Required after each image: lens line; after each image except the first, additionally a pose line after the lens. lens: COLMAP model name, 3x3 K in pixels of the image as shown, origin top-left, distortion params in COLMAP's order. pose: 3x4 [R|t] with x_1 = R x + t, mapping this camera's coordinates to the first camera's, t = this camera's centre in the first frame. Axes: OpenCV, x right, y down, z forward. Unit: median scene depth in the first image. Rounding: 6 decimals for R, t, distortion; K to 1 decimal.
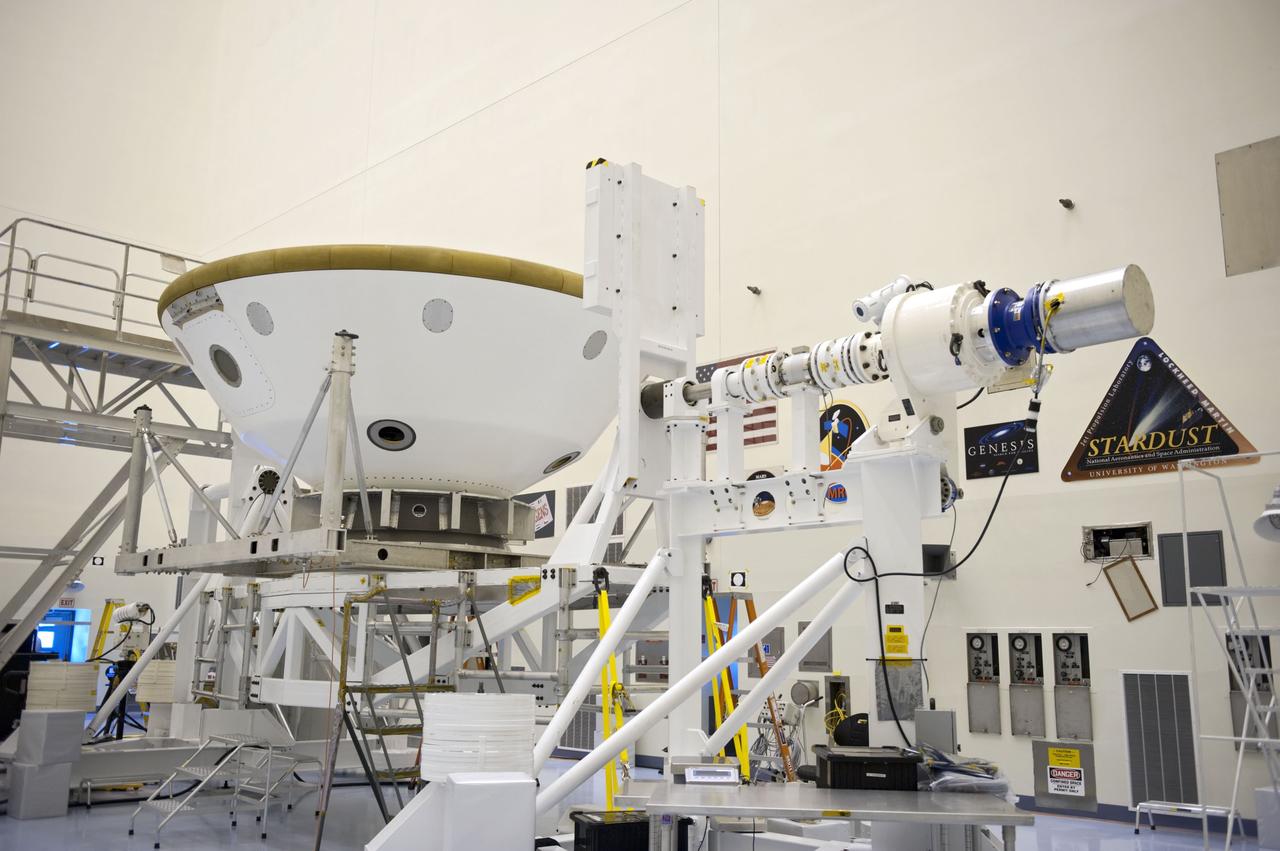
lens RADIAL K [[1108.1, 0, 652.5], [0, 1108.1, 425.5], [0, 0, 1]] dist [-0.020585, 0.018028]
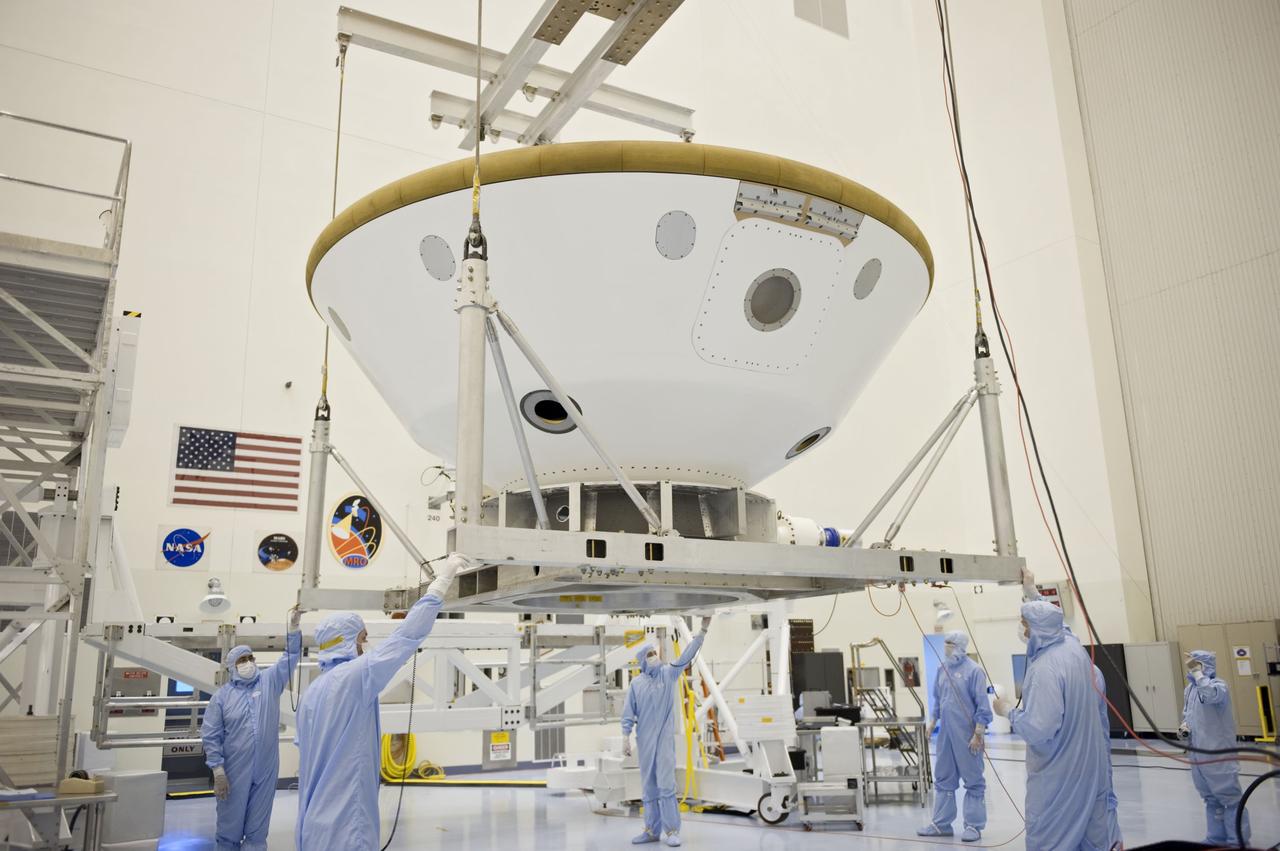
lens RADIAL K [[1004.9, 0, 650.7], [0, 1004.9, 434.1], [0, 0, 1]] dist [-0.036663, 0.006217]
pose [[0.222821, 0.207161, 0.952594, -1.204456], [-0.162933, 0.971330, -0.173124, 0.079878], [-0.961147, -0.116633, 0.250186, 0.473320]]
